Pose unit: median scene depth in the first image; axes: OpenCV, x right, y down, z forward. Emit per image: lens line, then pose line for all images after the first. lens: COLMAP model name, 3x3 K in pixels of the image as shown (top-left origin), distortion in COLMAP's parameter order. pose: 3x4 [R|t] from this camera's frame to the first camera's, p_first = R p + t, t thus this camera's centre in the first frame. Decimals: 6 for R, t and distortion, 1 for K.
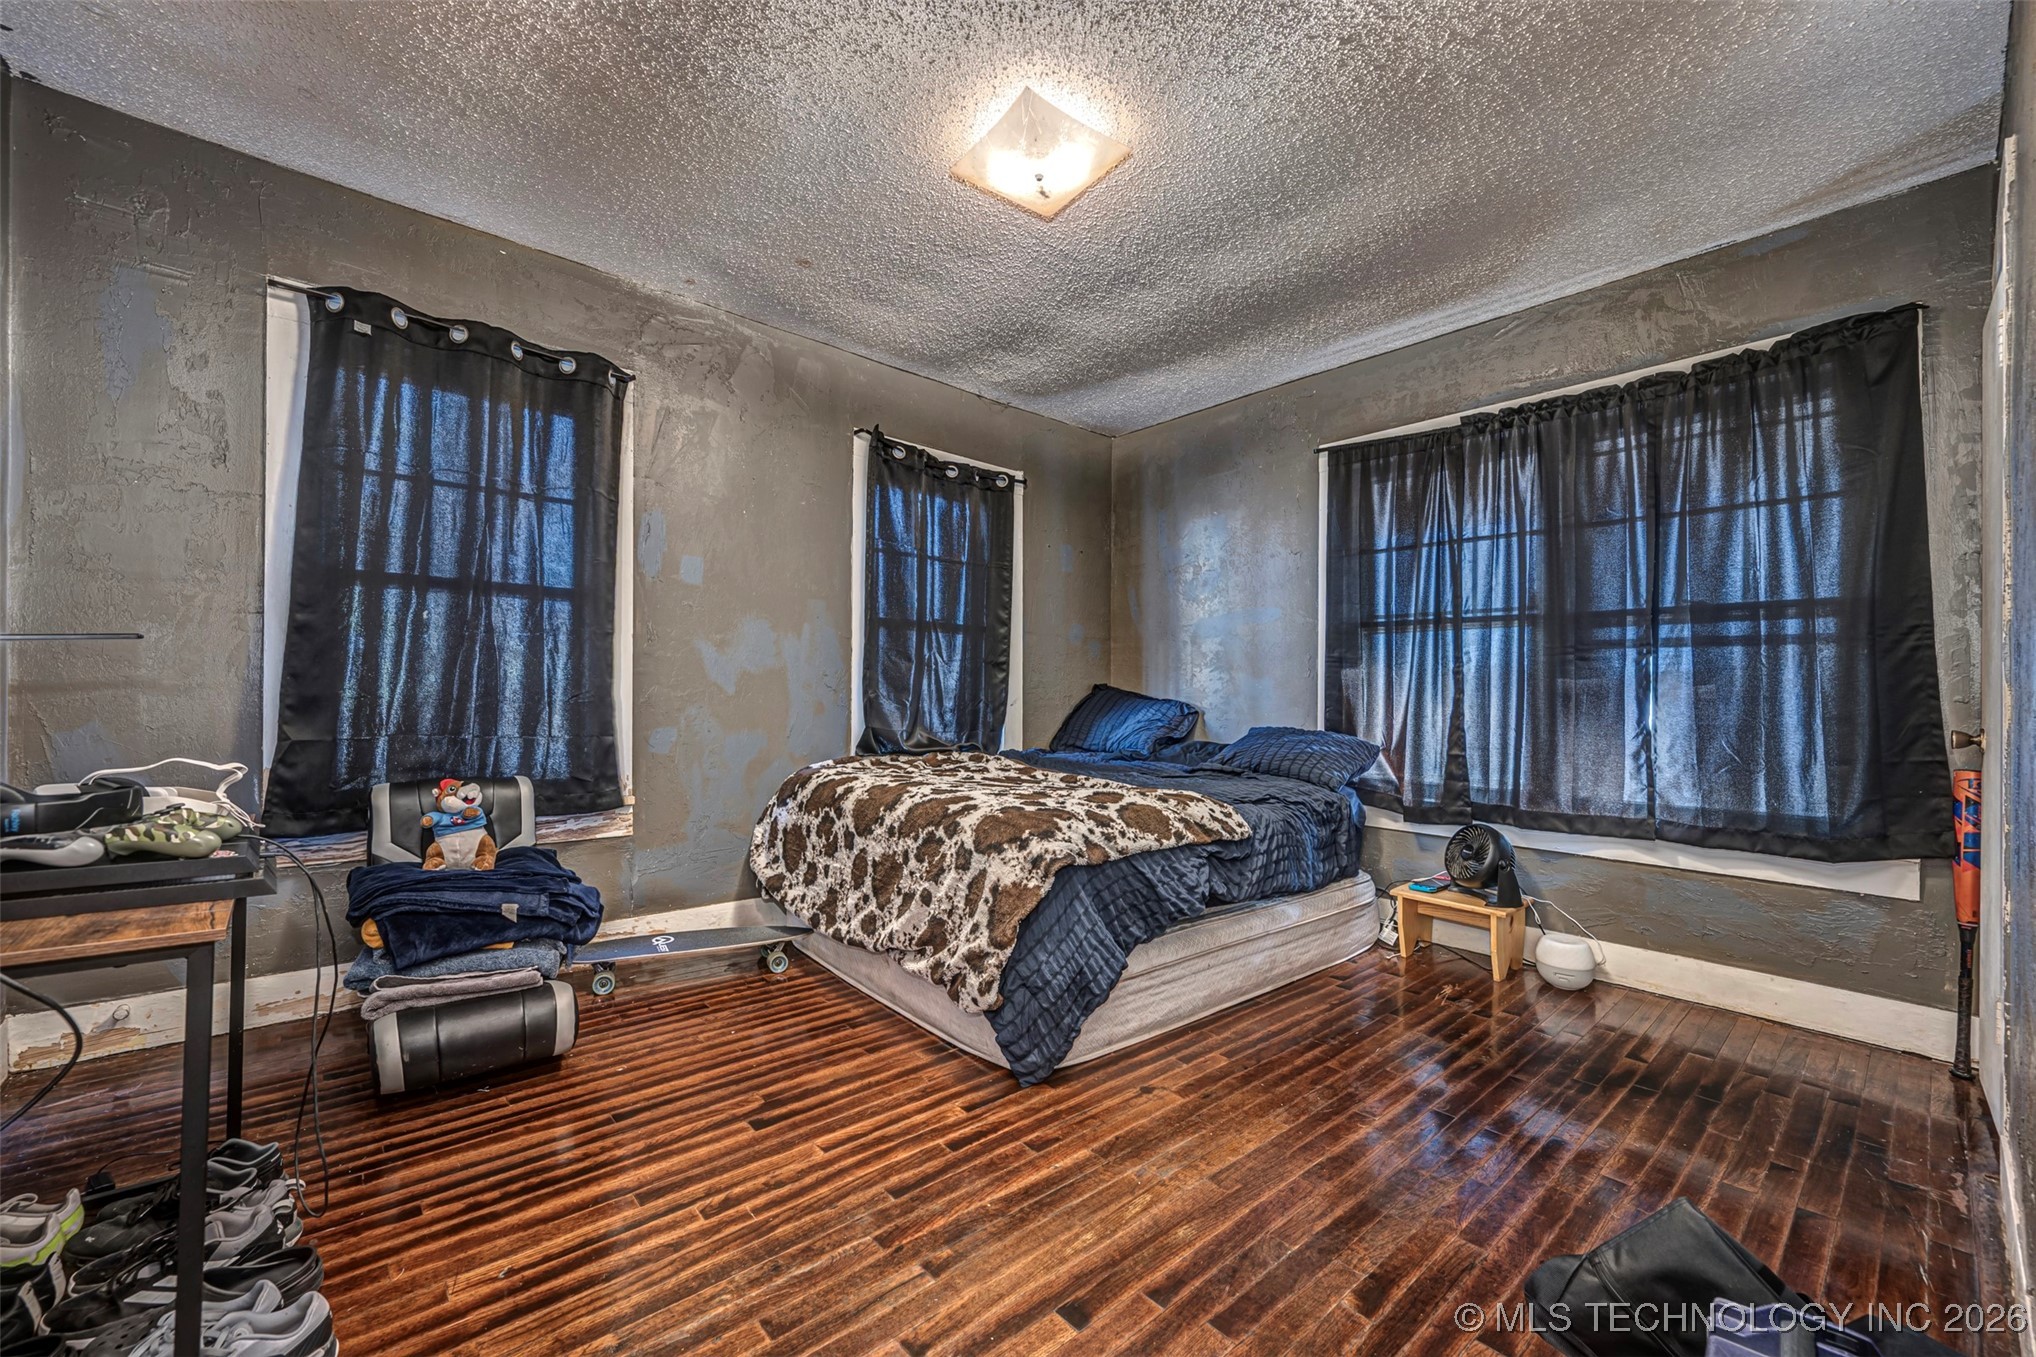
lens RADIAL K [[798.9, 0, 1020.2], [0, 798.9, 683.6], [0, 0, 1]] dist [-0.001698, -0.001666]
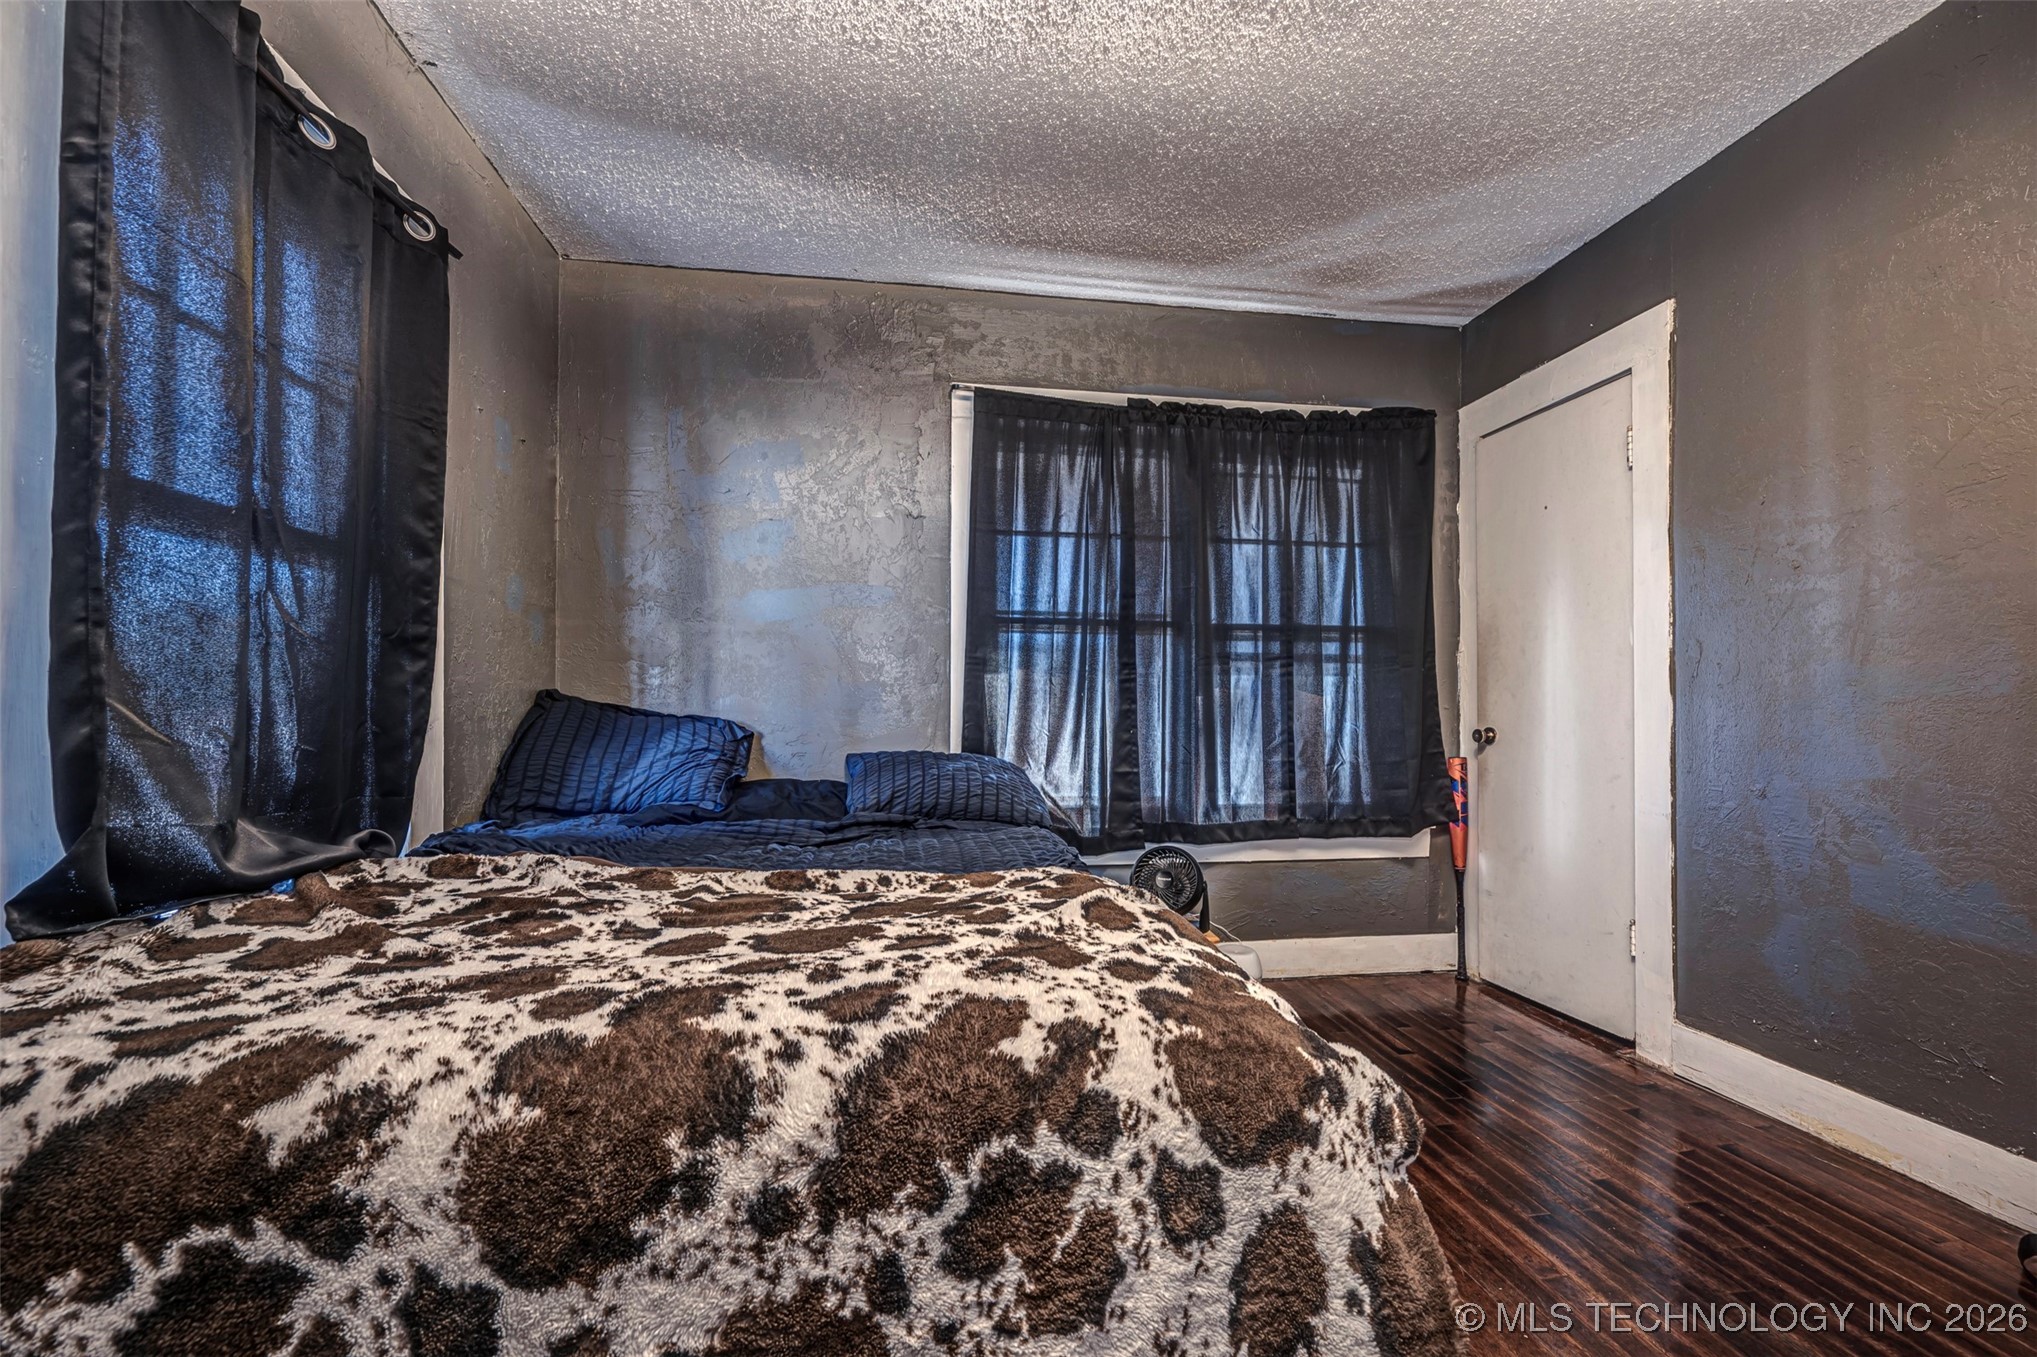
lens RADIAL K [[799.2, 0, 1010.3], [0, 799.2, 693.0], [0, 0, 1]] dist [-0.001698, -0.001666]
pose [[0.535125, 0.006685, 0.844747, -0.338663], [-0.005569, 0.999975, -0.004386, 0.006119], [-0.844755, -0.002357, 0.535149, 0.756174]]
